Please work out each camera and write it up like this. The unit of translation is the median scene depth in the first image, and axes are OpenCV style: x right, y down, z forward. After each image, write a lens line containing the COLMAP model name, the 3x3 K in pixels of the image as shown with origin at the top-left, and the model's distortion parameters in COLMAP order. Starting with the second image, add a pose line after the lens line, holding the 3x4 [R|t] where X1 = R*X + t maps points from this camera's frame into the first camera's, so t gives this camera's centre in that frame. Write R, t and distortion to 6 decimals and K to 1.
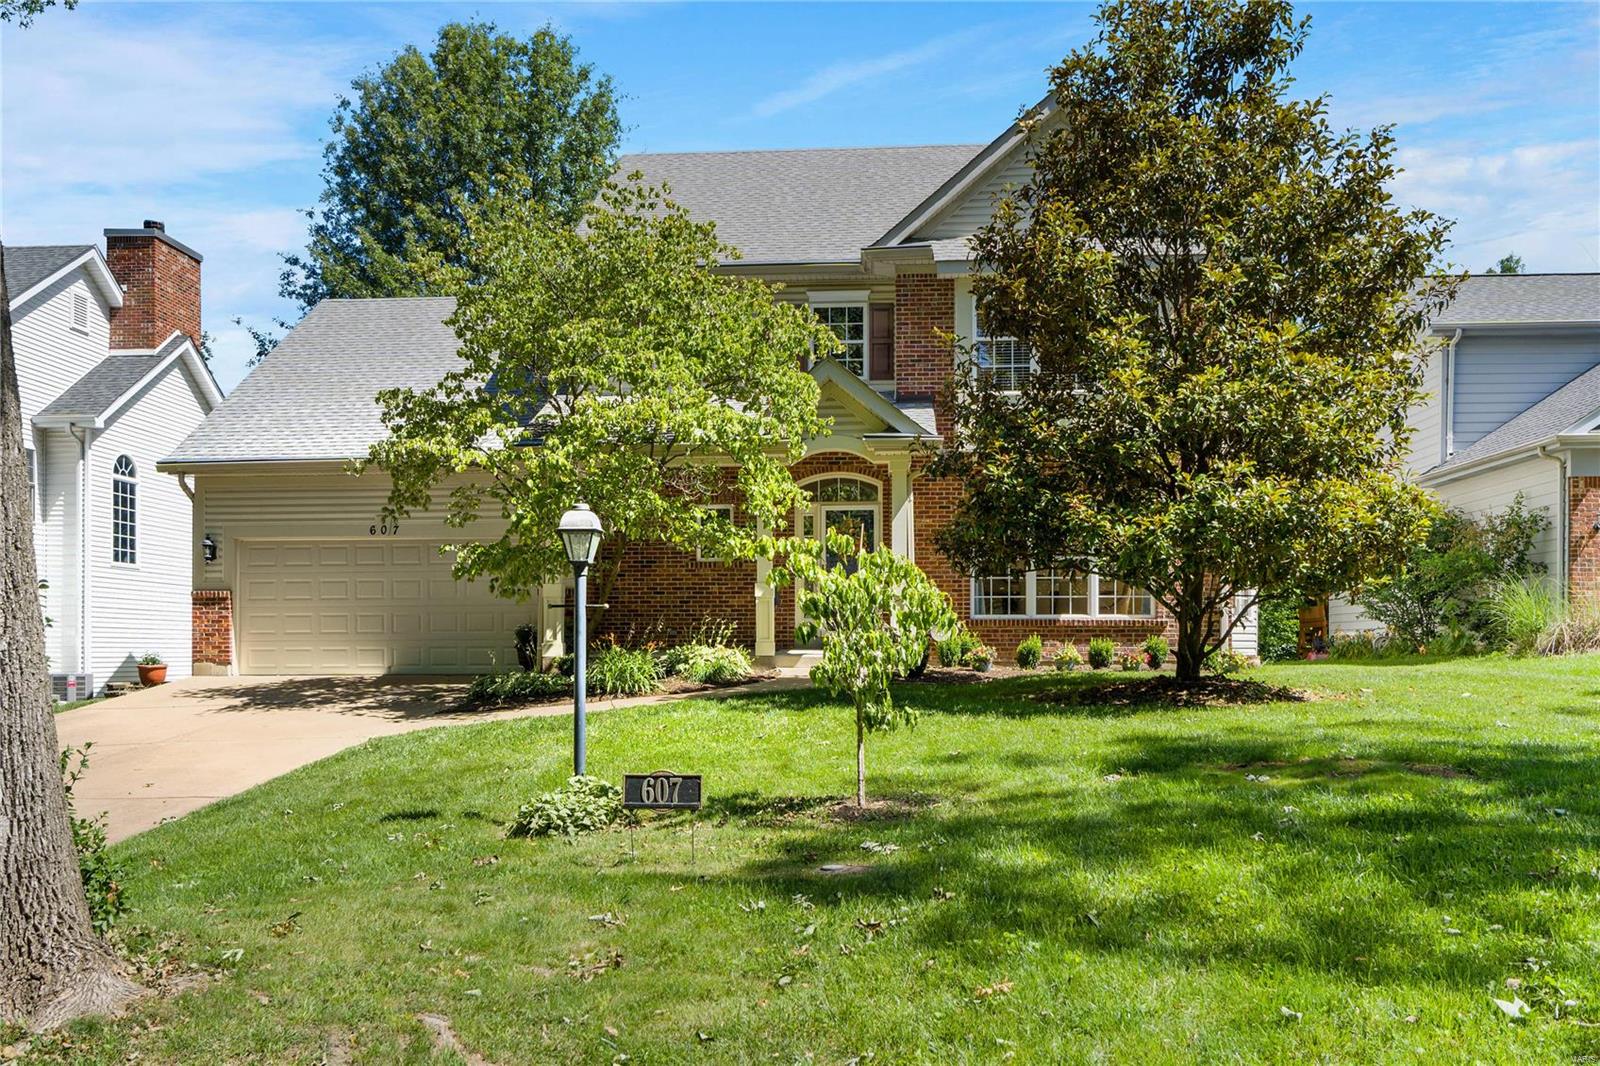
lens RADIAL K [[1342.6, 0, 795.7], [0, 1342.6, 546.5], [0, 0, 1]] dist [0.003521, 0.012881]
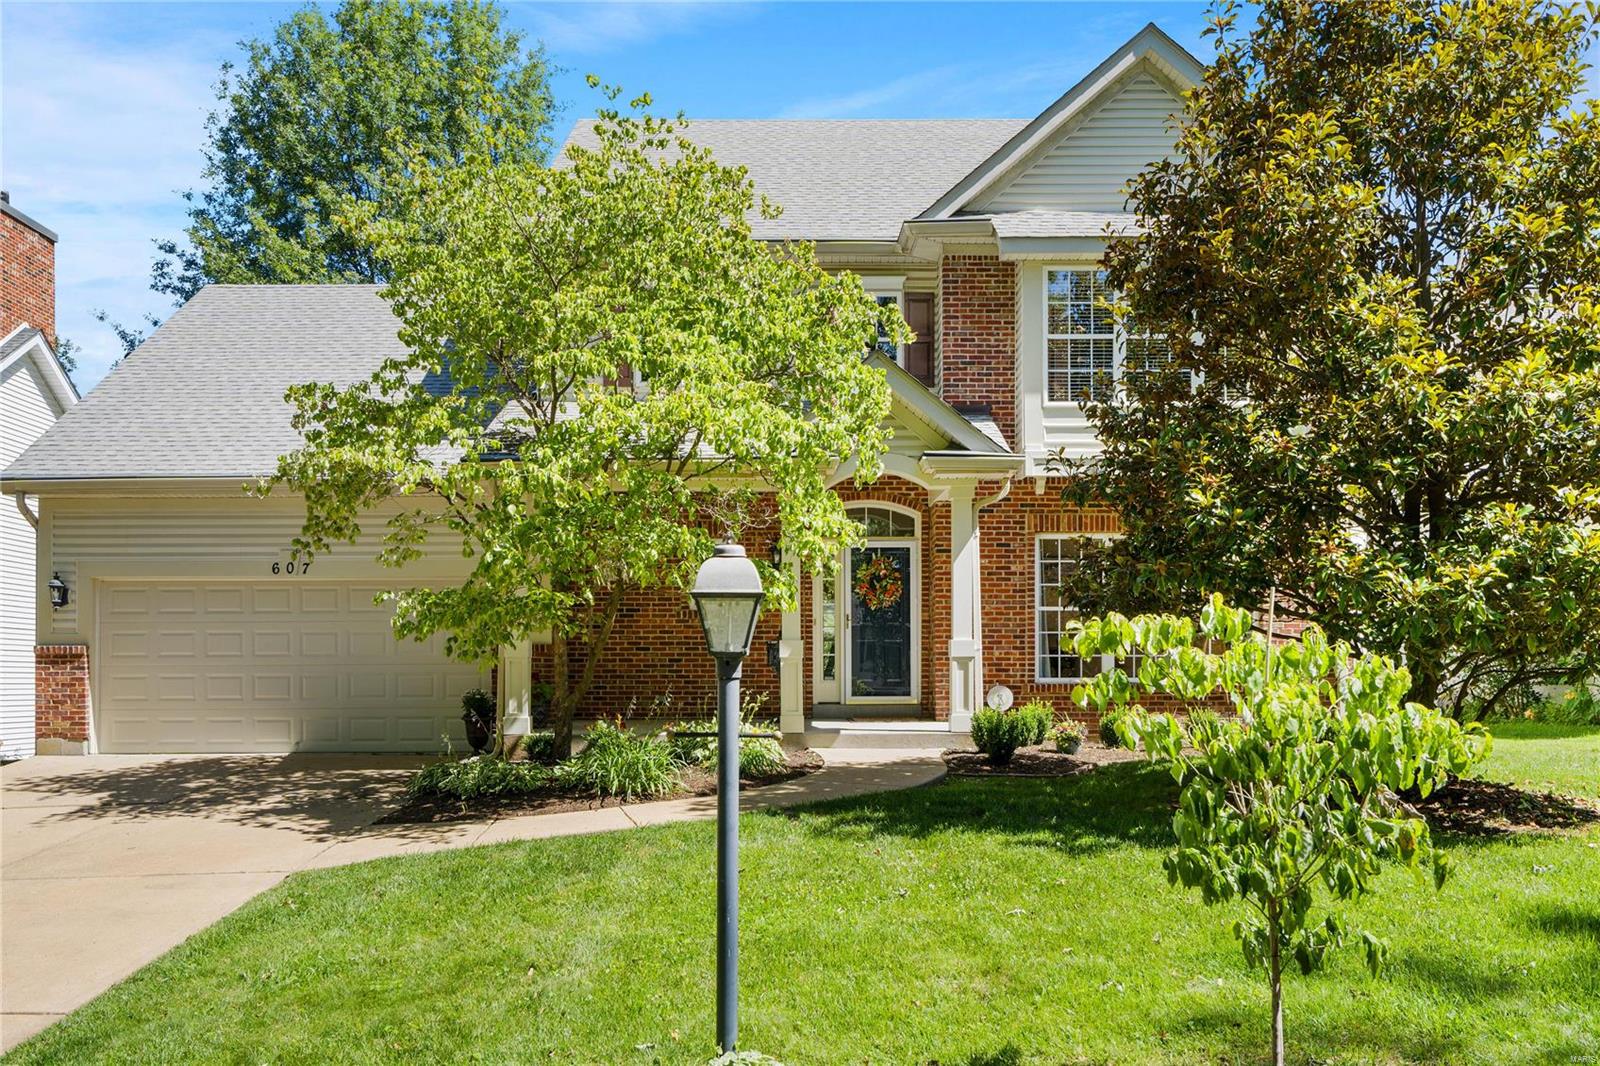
lens RADIAL K [[1342.6, 0, 792.6], [0, 1342.6, 599.0], [0, 0, 1]] dist [0.003521, 0.012881]
pose [[0.996996, 0.005053, 0.077289, -0.084112], [-0.006231, 0.999868, 0.015014, -0.008771], [-0.077203, -0.015450, 0.996896, 0.219415]]
